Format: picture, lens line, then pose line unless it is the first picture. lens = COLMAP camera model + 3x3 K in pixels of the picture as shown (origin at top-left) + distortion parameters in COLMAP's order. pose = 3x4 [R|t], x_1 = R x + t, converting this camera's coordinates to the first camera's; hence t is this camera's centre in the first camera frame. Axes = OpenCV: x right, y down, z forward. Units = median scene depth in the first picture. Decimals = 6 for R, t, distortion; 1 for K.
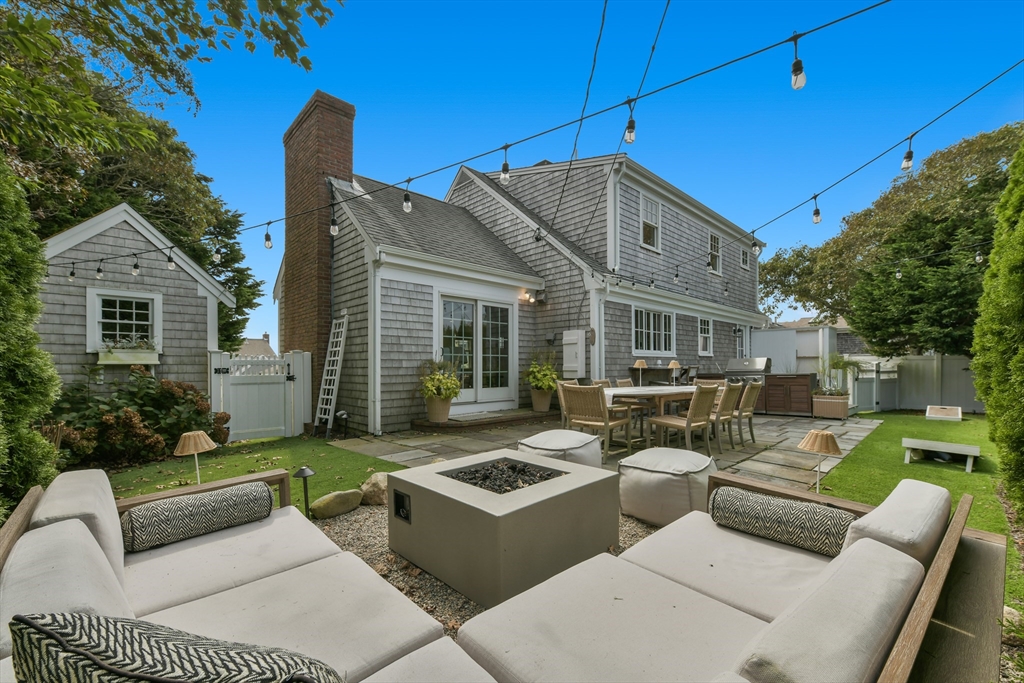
lens RADIAL K [[409.0, 0, 503.4], [0, 409.0, 368.9], [0, 0, 1]] dist [0.003278, -0.002953]
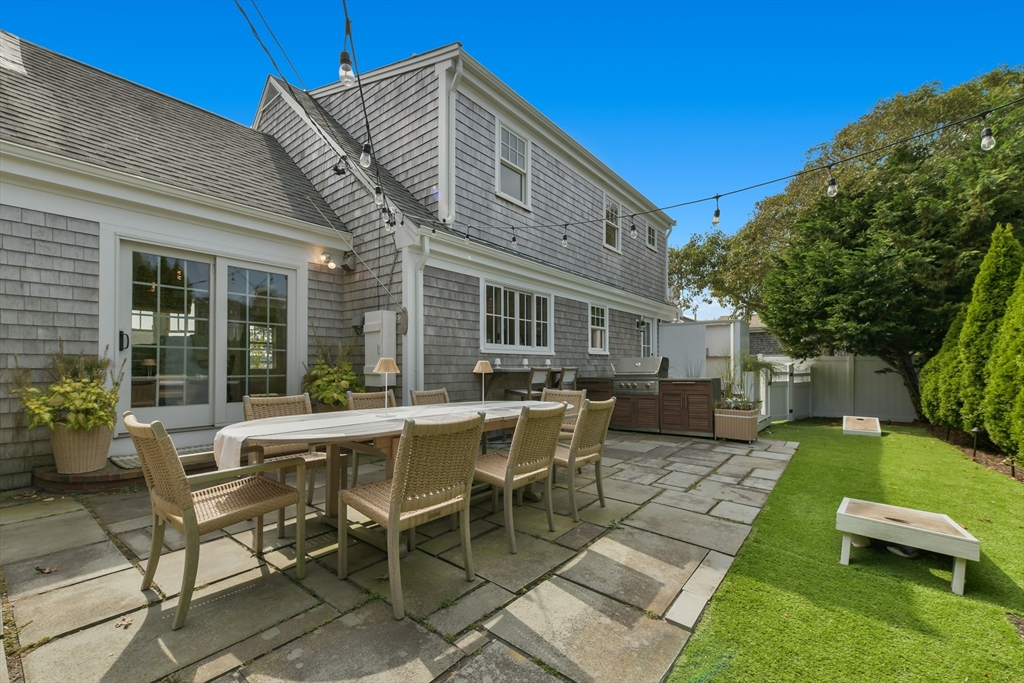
lens RADIAL K [[409.0, 0, 540.2], [0, 409.0, 364.5], [0, 0, 1]] dist [0.003278, -0.002953]
pose [[0.981332, 0.005058, 0.192255, 0.274635], [-0.003544, 0.999960, -0.008218, -0.006433], [-0.192288, 0.007383, 0.981311, 0.304652]]
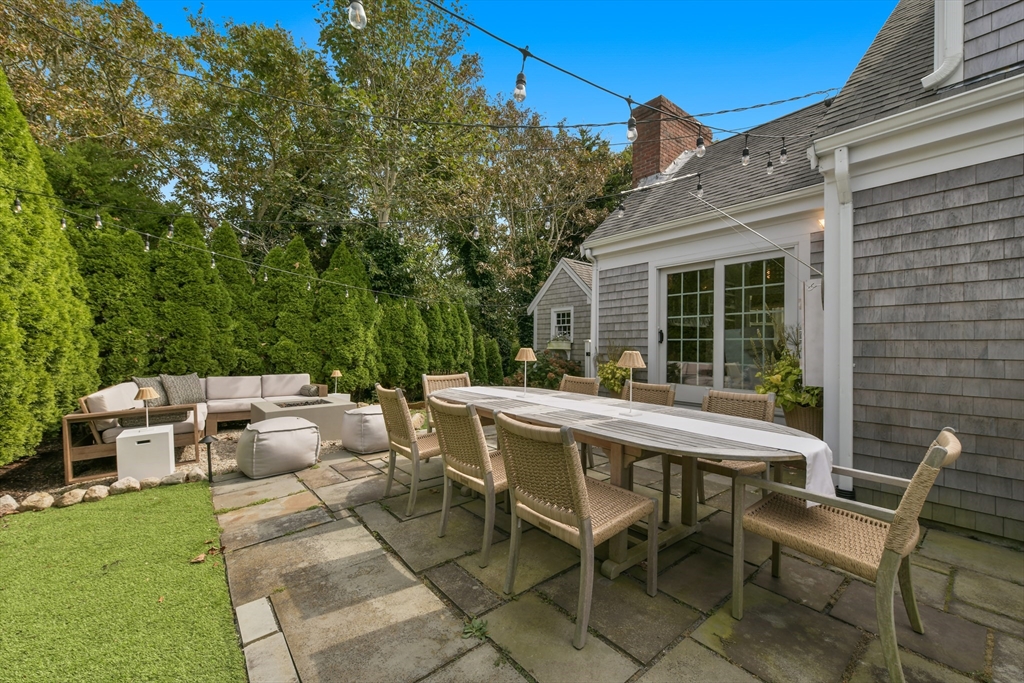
lens RADIAL K [[409.0, 0, 522.6], [0, 409.0, 343.4], [0, 0, 1]] dist [0.003278, -0.002953]
pose [[-0.044696, -0.007751, -0.998971, 0.632823], [-0.016253, 0.999843, -0.007031, -0.016589], [0.998868, 0.015922, -0.044815, 0.687781]]
